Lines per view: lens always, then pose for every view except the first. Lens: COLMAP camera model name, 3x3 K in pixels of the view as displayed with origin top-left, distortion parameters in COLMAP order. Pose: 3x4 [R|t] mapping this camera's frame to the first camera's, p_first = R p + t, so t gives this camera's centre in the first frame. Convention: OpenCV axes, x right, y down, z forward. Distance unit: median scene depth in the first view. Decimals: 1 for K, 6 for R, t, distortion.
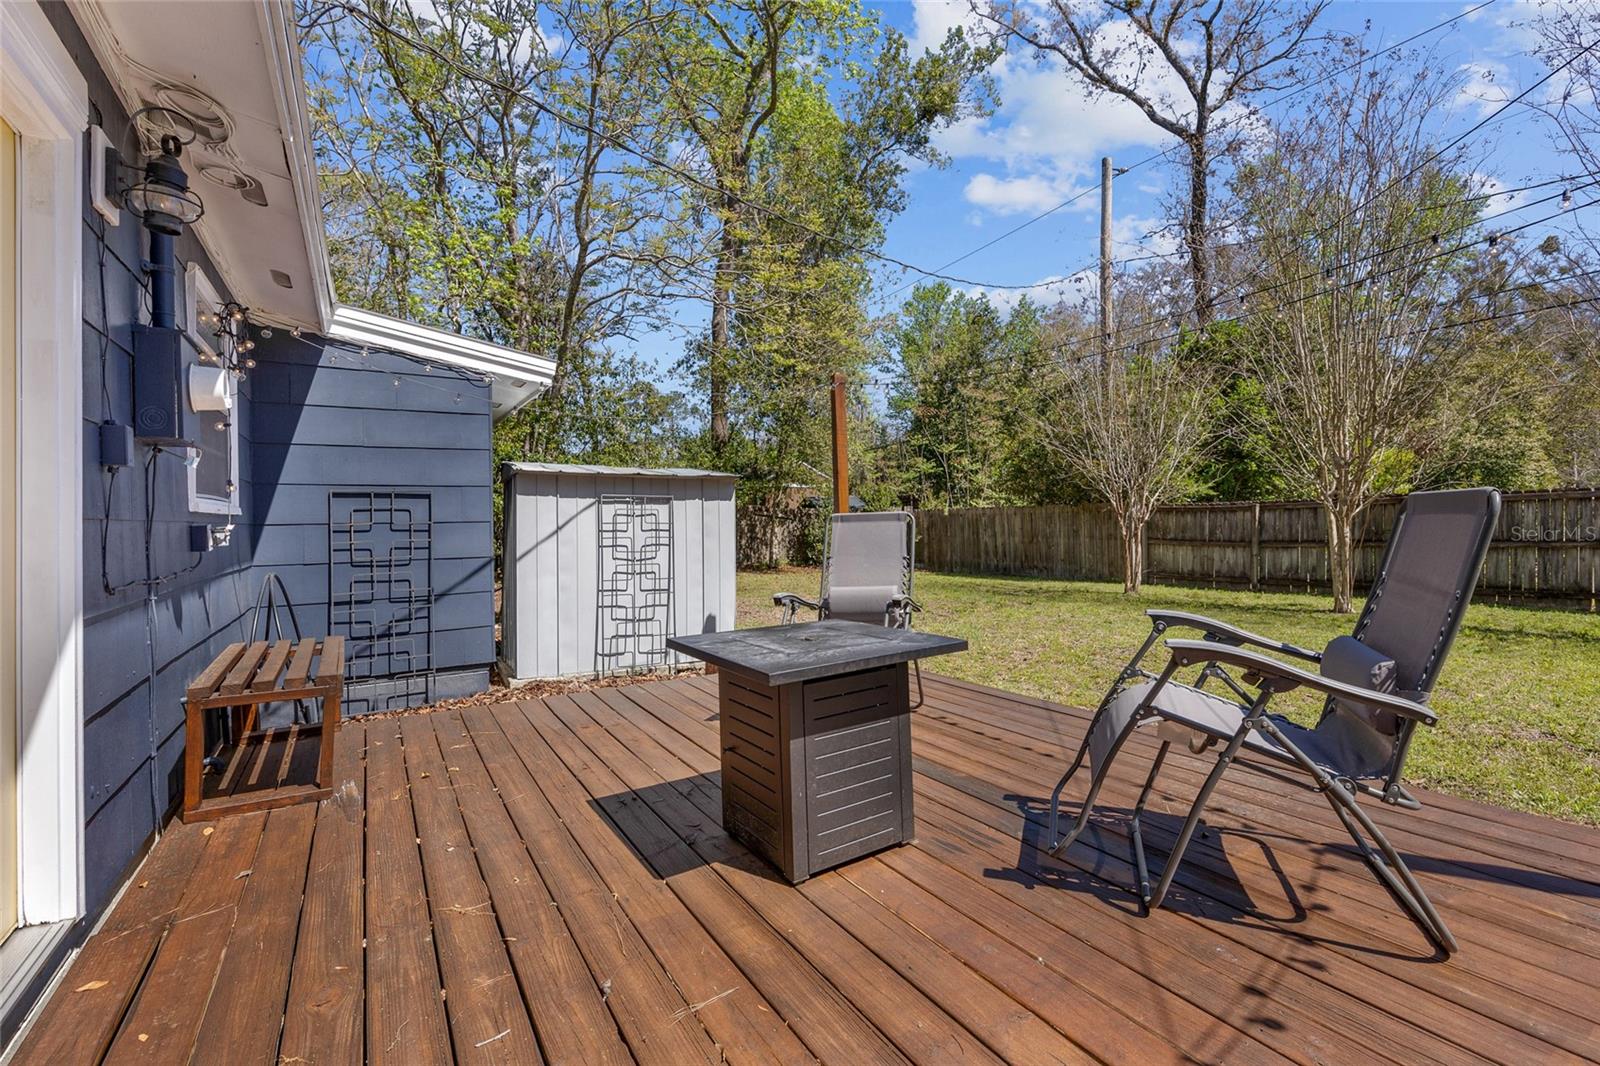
lens RADIAL K [[673.7, 0, 813.2], [0, 673.7, 517.6], [0, 0, 1]] dist [-0.002665, 0.000819]
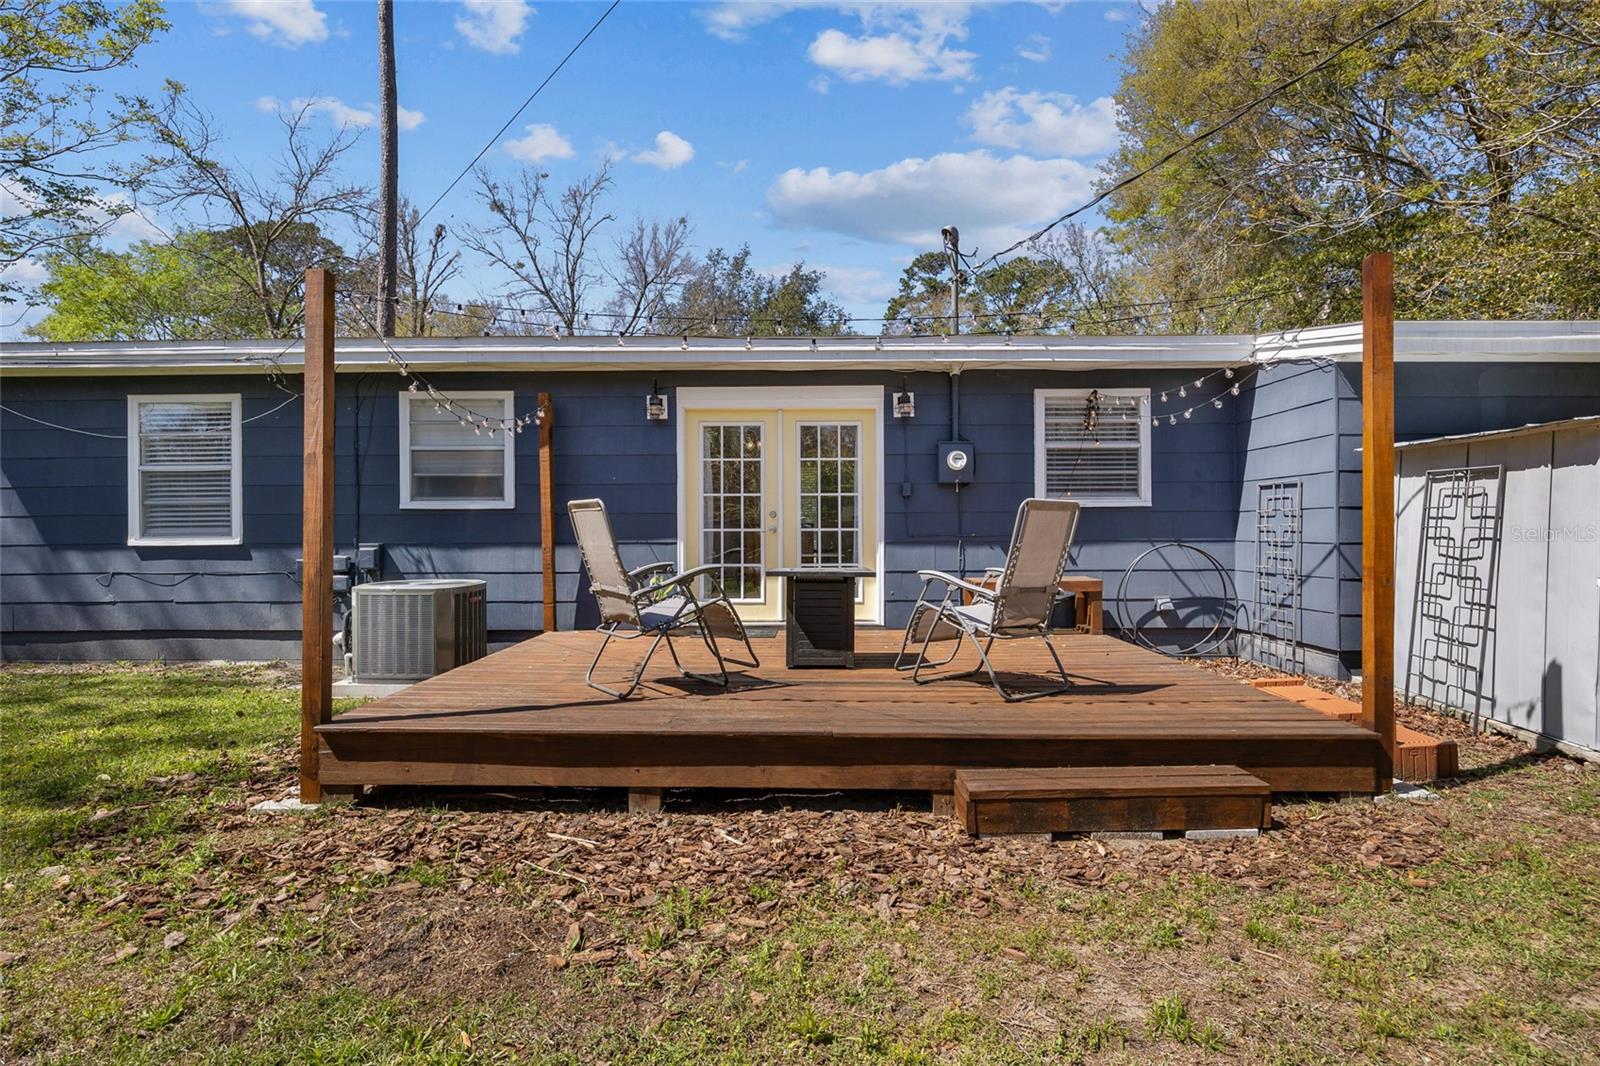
lens RADIAL K [[812.1, 0, 799.9], [0, 812.1, 528.3], [0, 0, 1]] dist [-0.015115, 0.000183]
pose [[-0.521914, 0.019271, -0.852780, 0.957133], [0.021176, 0.999729, 0.009632, 0.008906], [0.852735, -0.013031, -0.522181, 0.976973]]
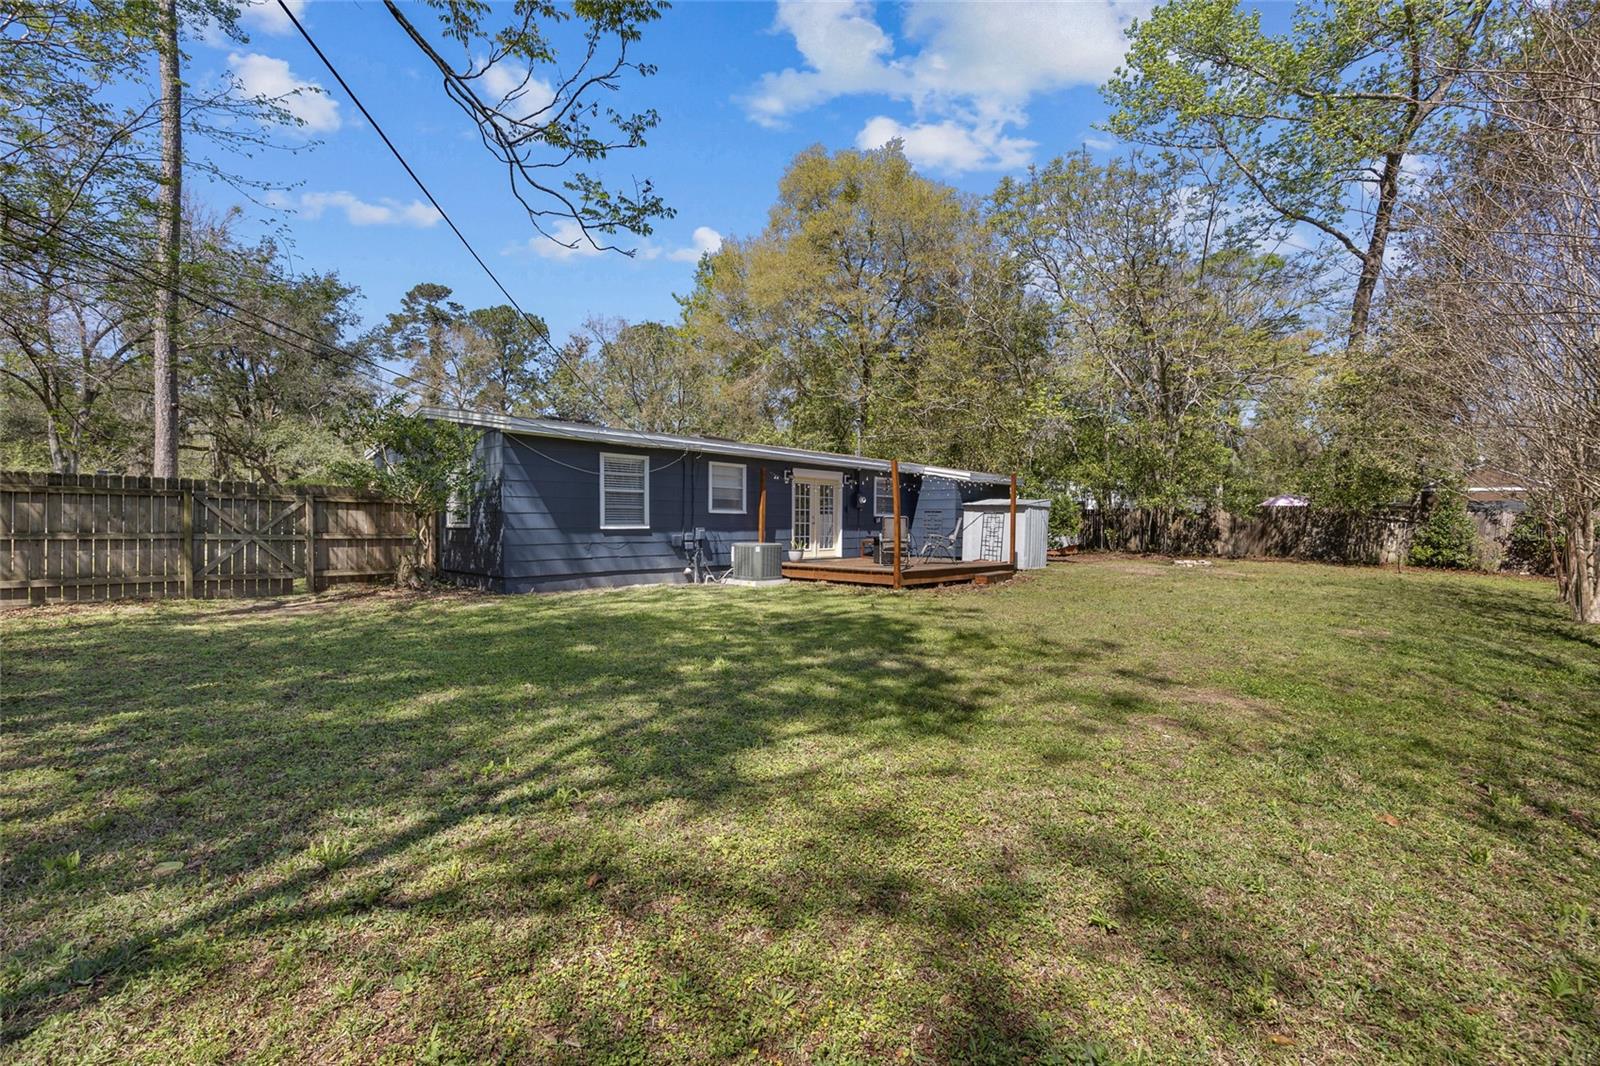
lens RADIAL K [[673.7, 0, 800.3], [0, 673.7, 531.6], [0, 0, 1]] dist [-0.002665, 0.000819]
pose [[0.281731, 0.034897, -0.958859, 2.883487], [-0.003454, 0.999369, 0.035356, -0.051075], [0.959487, -0.006649, 0.281674, -0.855509]]
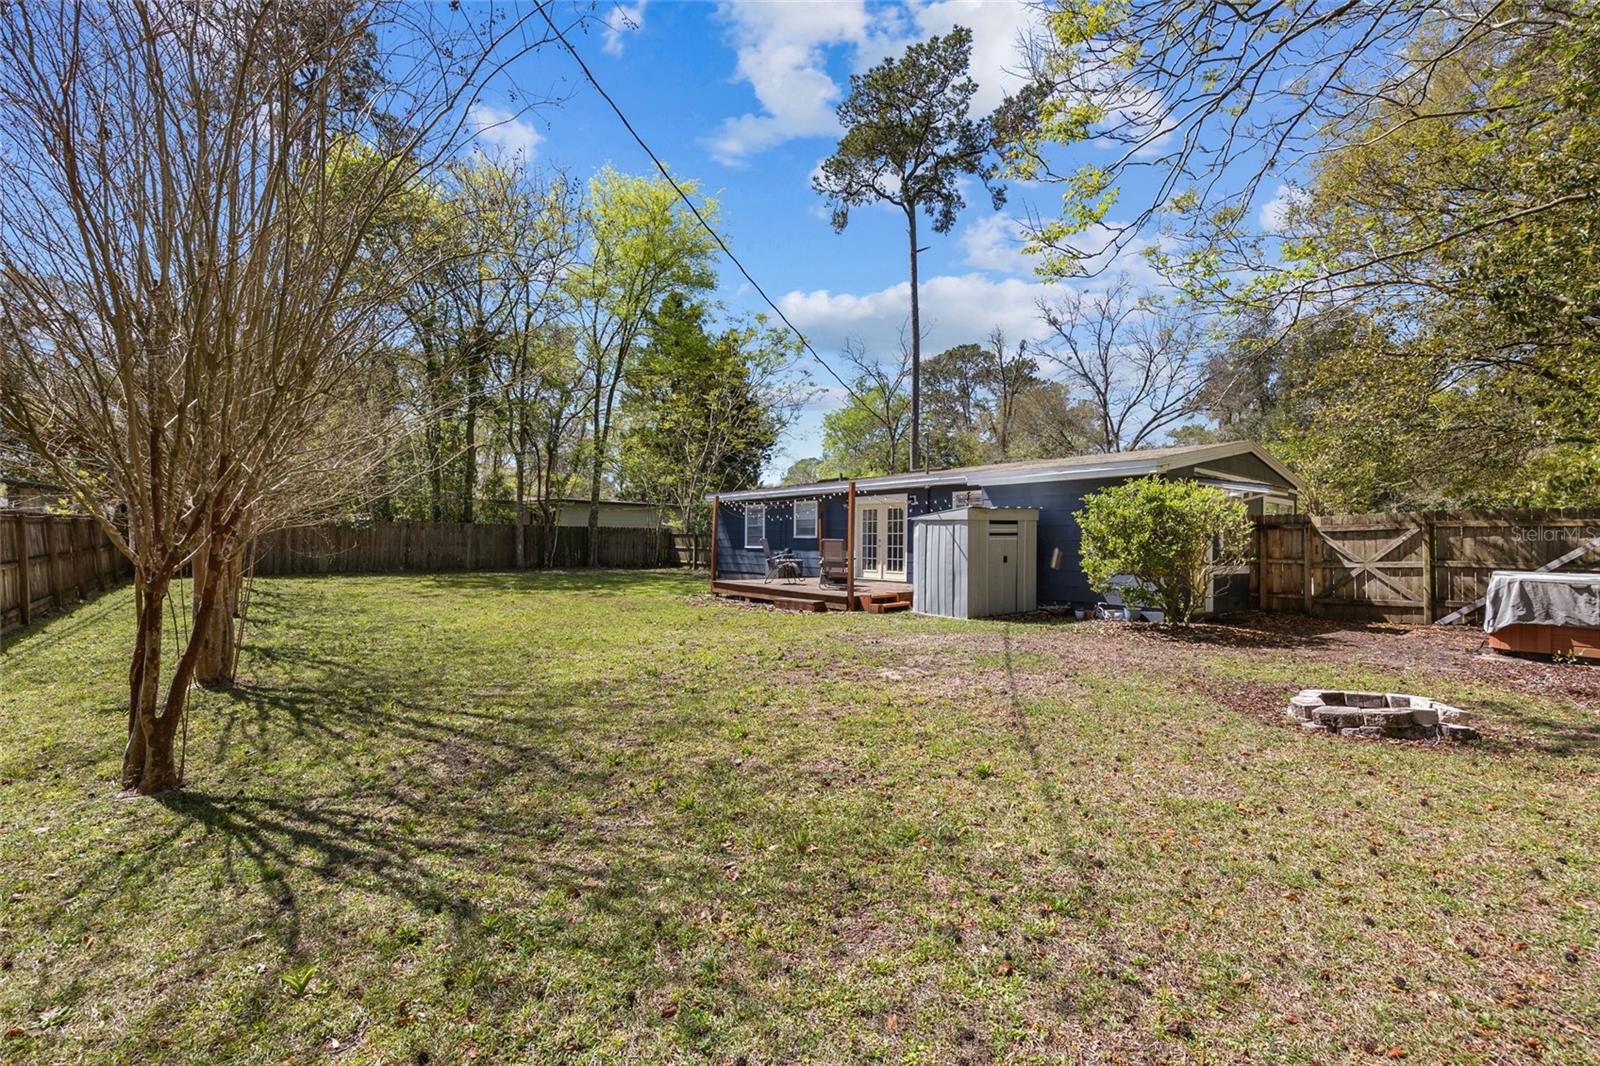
lens RADIAL K [[673.7, 0, 801.0], [0, 673.7, 538.7], [0, 0, 1]] dist [-0.002665, 0.000819]
pose [[-0.989889, 0.010313, -0.141472, 0.596226], [0.011939, 0.999872, -0.010651, 0.019120], [0.141344, -0.012232, -0.989885, 3.549994]]
